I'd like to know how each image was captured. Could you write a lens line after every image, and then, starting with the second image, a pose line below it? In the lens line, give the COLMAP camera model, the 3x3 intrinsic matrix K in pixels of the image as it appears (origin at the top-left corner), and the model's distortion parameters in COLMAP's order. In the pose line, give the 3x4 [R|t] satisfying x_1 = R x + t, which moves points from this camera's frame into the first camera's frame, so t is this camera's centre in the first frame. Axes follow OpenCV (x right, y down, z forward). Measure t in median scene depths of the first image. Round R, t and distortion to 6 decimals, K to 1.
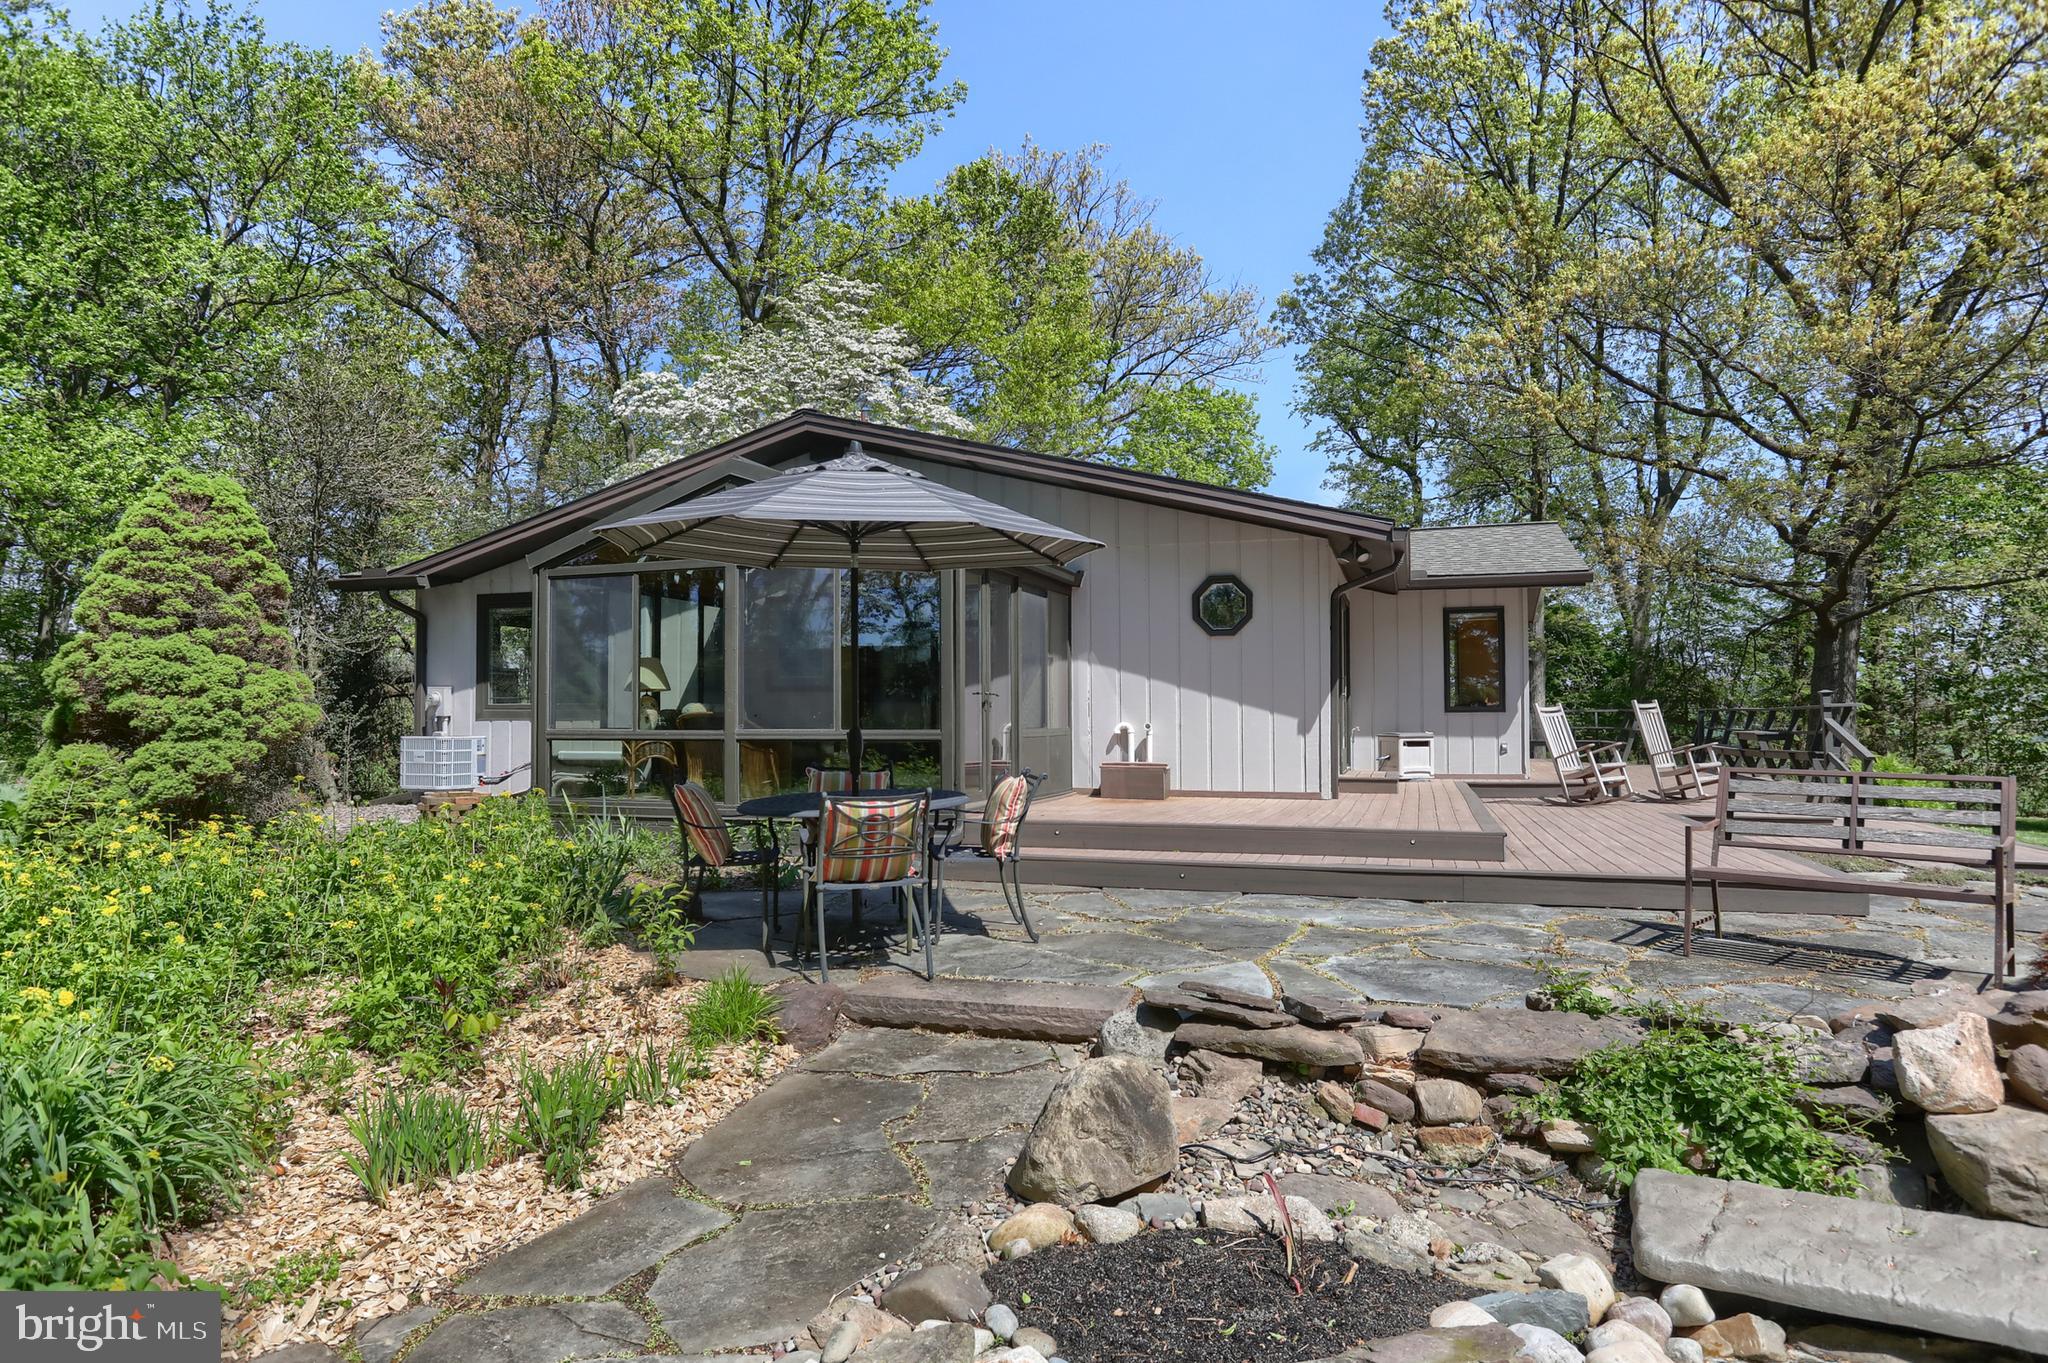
lens RADIAL K [[1158.2, 0, 1042.6], [0, 1158.2, 686.3], [0, 0, 1]] dist [-0.026328, 0.000252]
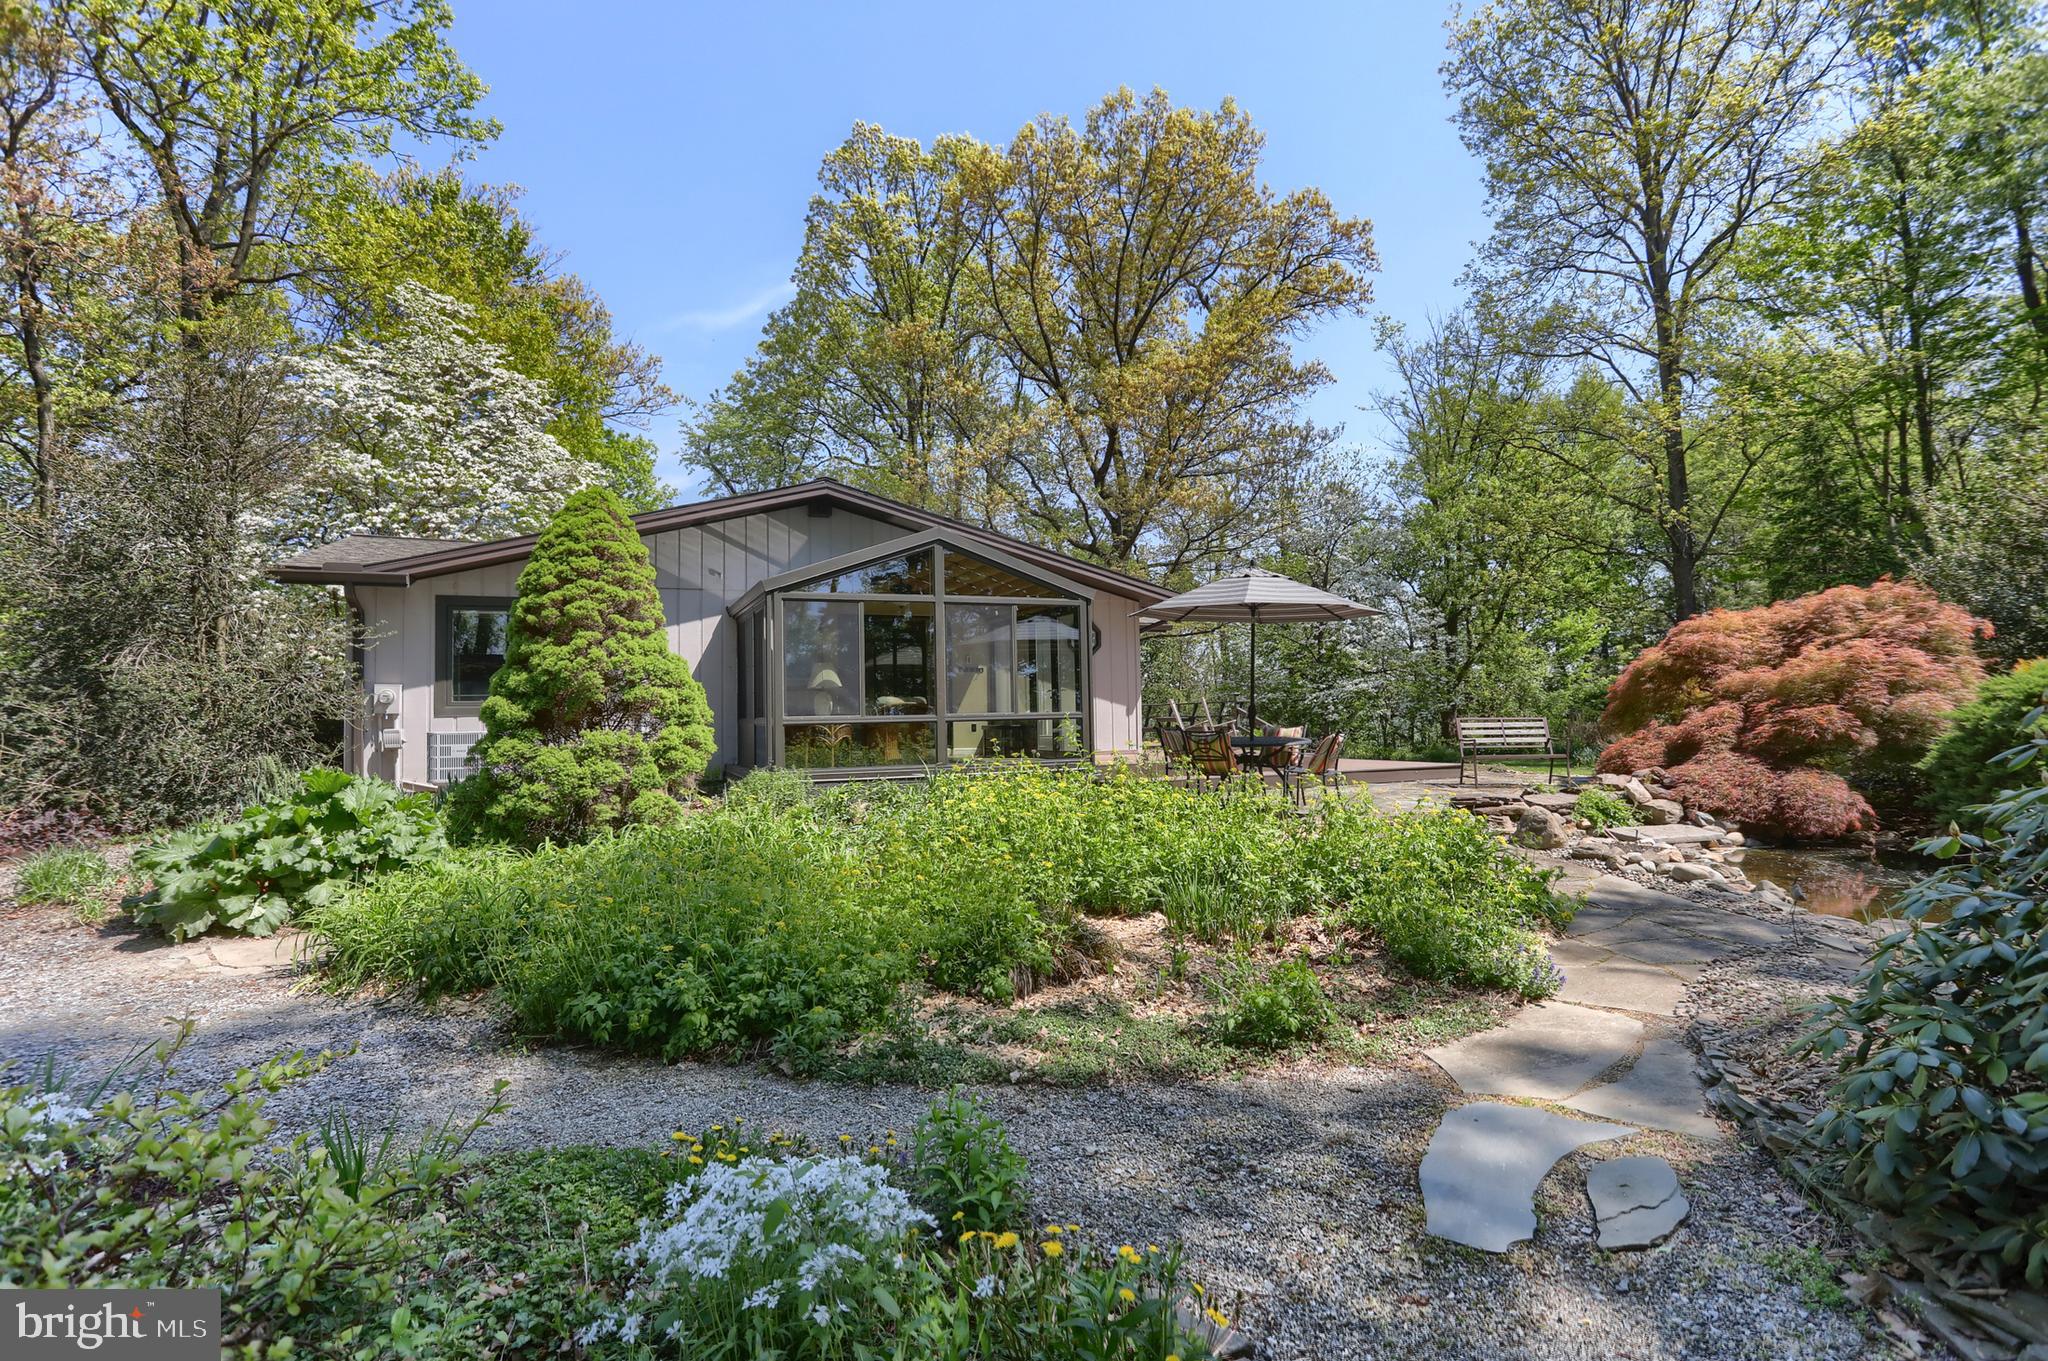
lens RADIAL K [[1021.8, 0, 1034.7], [0, 1021.8, 665.0], [0, 0, 1]] dist [-0.039966, -0.000164]
pose [[0.748740, 0.020308, 0.662552, -0.851670], [-0.001080, 0.999567, -0.029418, 0.010743], [-0.662863, 0.021311, 0.748438, -0.039180]]
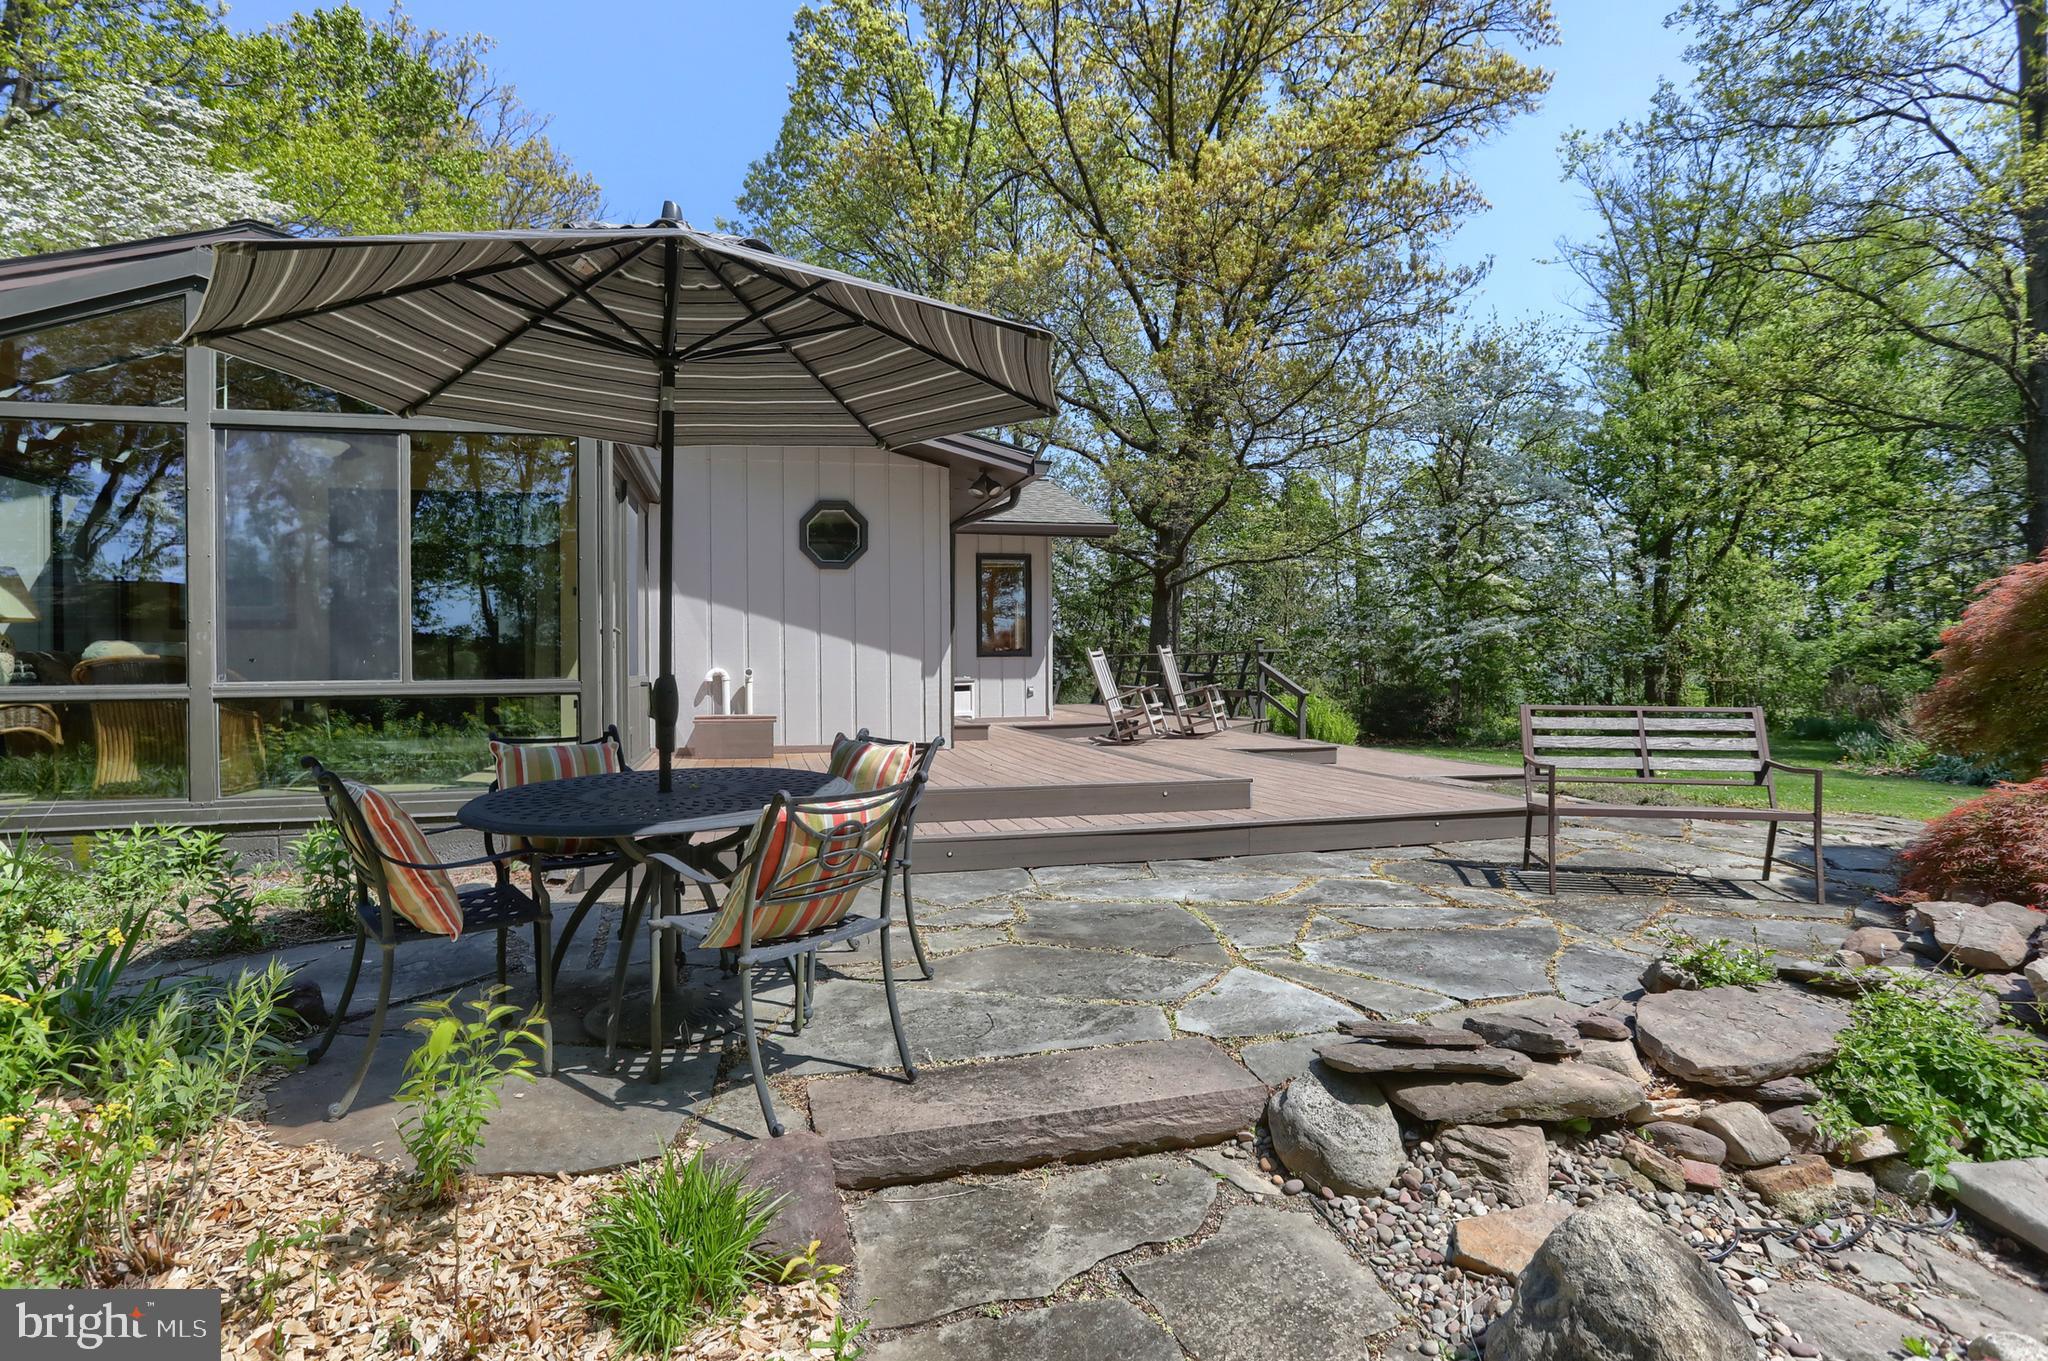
lens RADIAL K [[1077.9, 0, 1020.9], [0, 1077.9, 661.4], [0, 0, 1]] dist [-0.028486, 0.007042]
pose [[0.848427, -0.004564, 0.529293, -0.158541], [-0.008262, 0.999727, 0.021864, 0.007520], [-0.529248, -0.022923, 0.848157, 0.219984]]
